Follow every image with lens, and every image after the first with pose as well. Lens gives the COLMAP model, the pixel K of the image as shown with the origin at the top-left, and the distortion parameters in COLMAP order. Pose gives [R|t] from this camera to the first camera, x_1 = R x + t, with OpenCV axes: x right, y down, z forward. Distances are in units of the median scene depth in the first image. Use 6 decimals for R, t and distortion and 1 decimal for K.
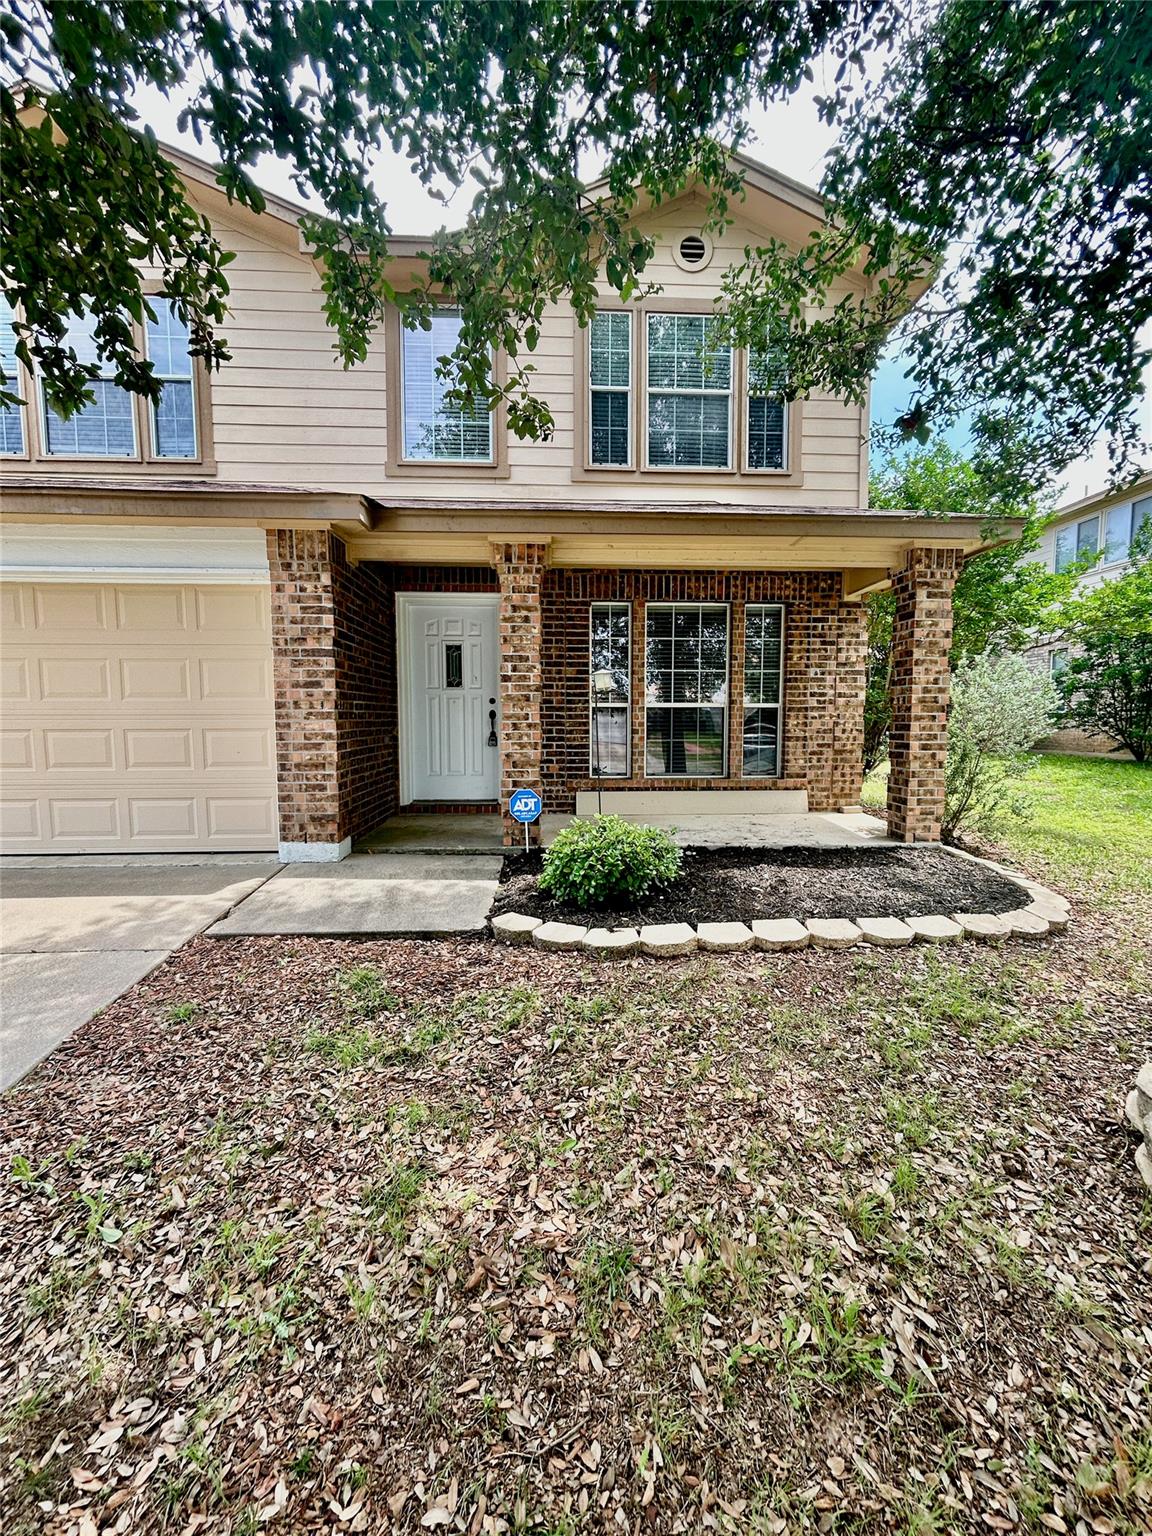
lens RADIAL K [[627.4, 0, 574.6], [0, 627.4, 773.3], [0, 0, 1]] dist [0.000725, 0.000192]
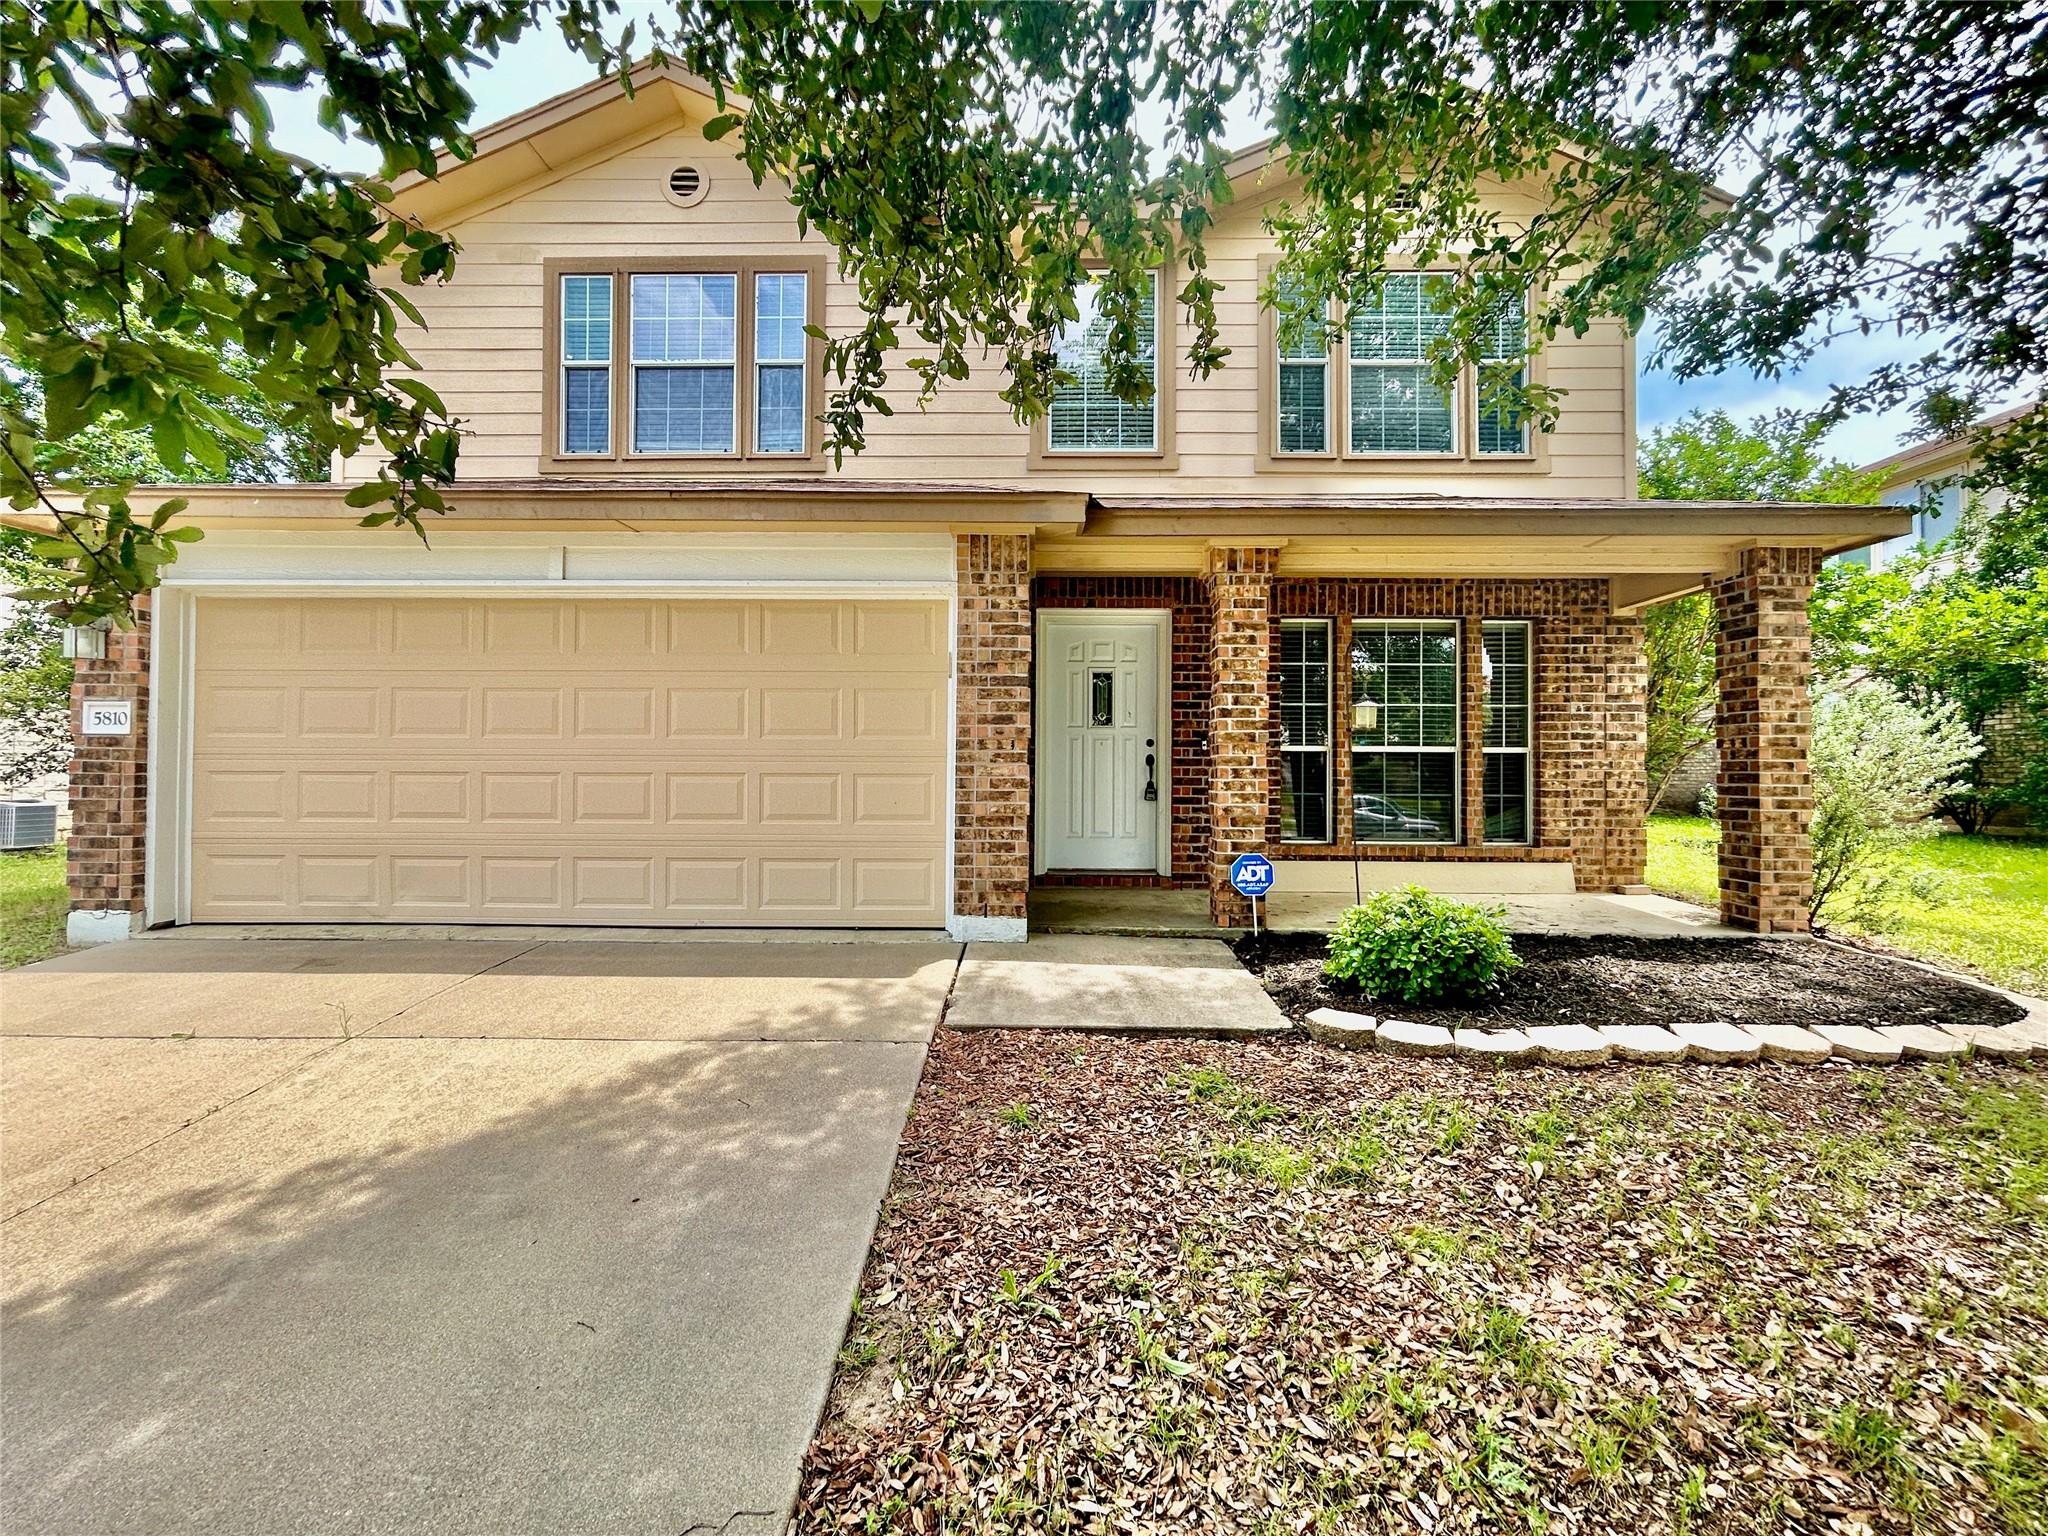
lens RADIAL K [[836.5, 0, 1015.8], [0, 836.5, 765.6], [0, 0, 1]] dist [0.000725, 0.000192]
pose [[0.997956, 0.005858, -0.063639, -0.313998], [-0.011890, 0.995423, -0.094825, 0.019101], [0.062793, 0.095388, 0.993458, -0.064779]]
